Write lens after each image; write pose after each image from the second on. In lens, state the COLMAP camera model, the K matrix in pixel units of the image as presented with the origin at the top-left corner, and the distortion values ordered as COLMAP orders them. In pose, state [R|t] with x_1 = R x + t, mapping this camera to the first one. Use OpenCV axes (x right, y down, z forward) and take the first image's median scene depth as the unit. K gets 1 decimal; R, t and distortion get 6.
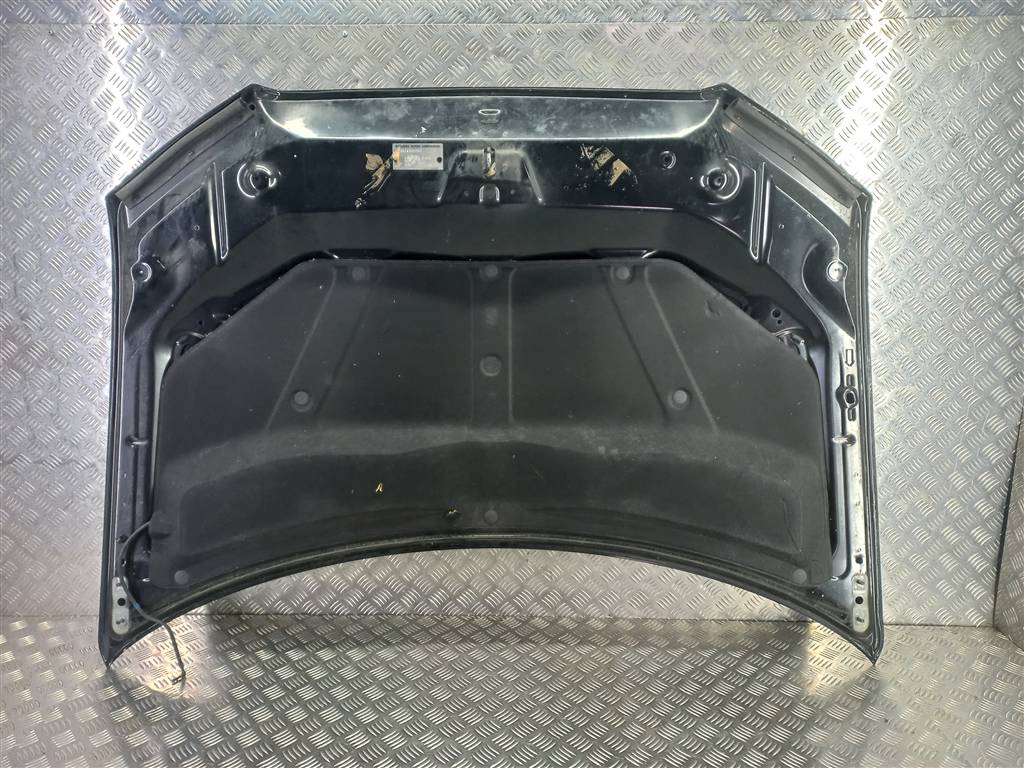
lens RADIAL K [[723.0, 0, 508.8], [0, 723.0, 386.2], [0, 0, 1]] dist [0.037542, -0.023436]
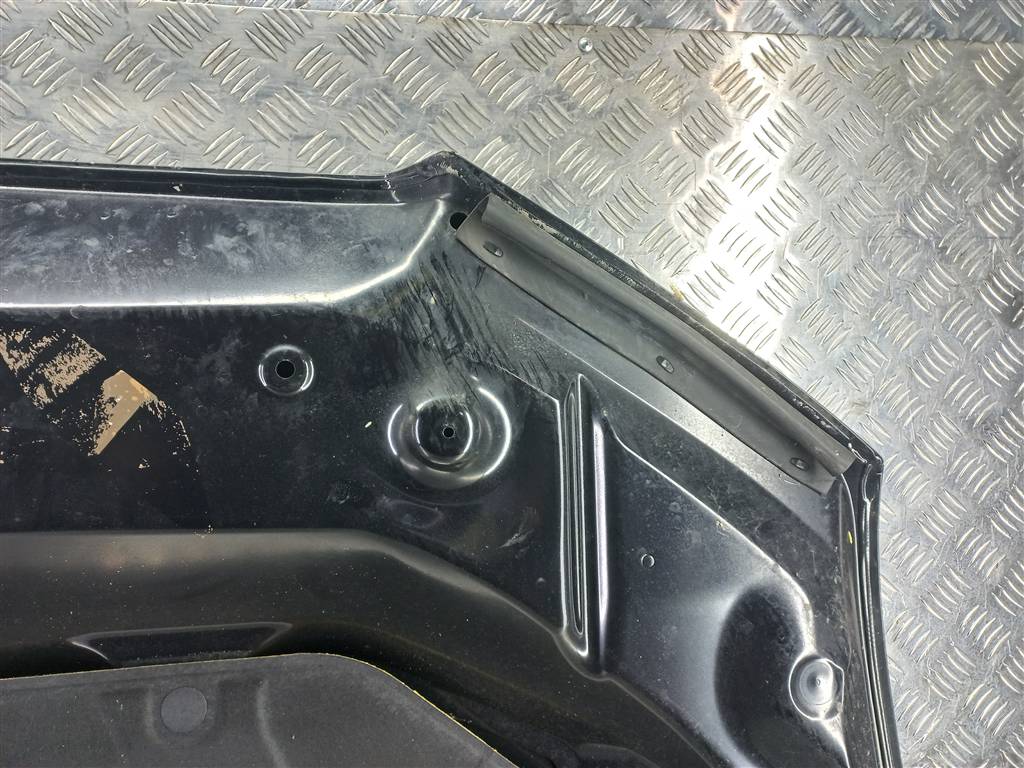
lens RADIAL K [[723.0, 0, 508.9], [0, 723.0, 381.9], [0, 0, 1]] dist [0.037542, -0.023436]
pose [[0.986757, -0.020567, 0.160897, 0.262070], [0.052813, 0.978616, -0.198801, -0.237743], [-0.153368, 0.204666, 0.966742, 0.676543]]
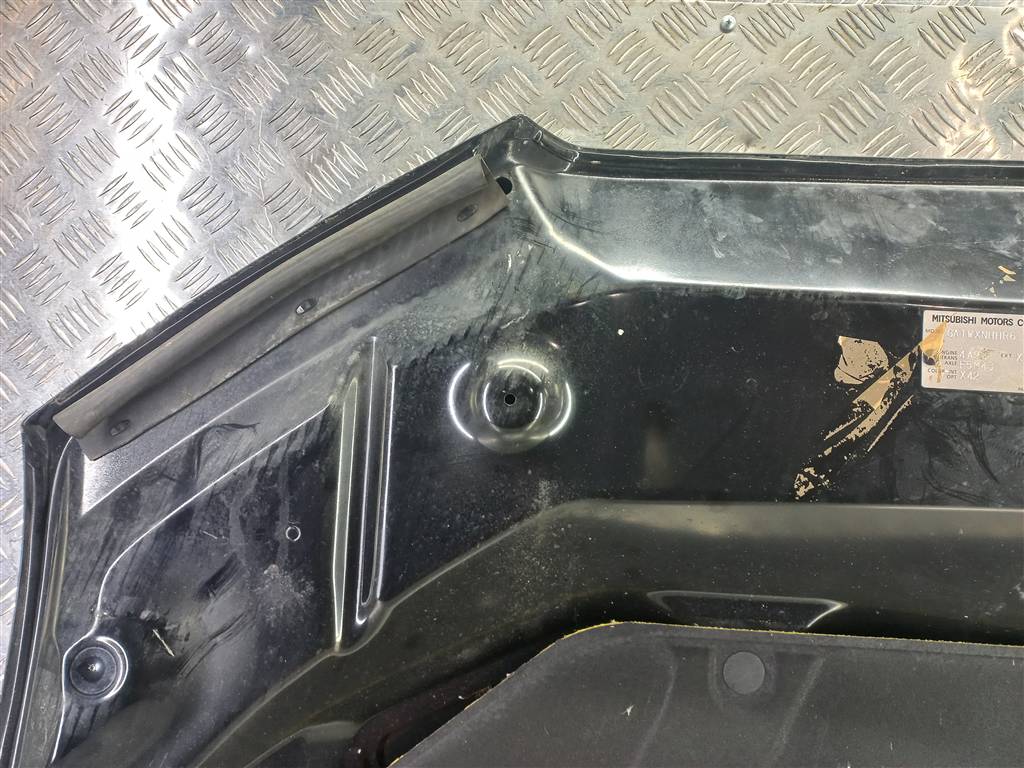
lens RADIAL K [[723.0, 0, 517.9], [0, 723.0, 378.5], [0, 0, 1]] dist [0.037542, -0.023436]
pose [[0.998278, 0.057212, -0.012964, -0.329940], [-0.058608, 0.982216, -0.178371, -0.232347], [0.002528, 0.178824, 0.983878, 0.676542]]
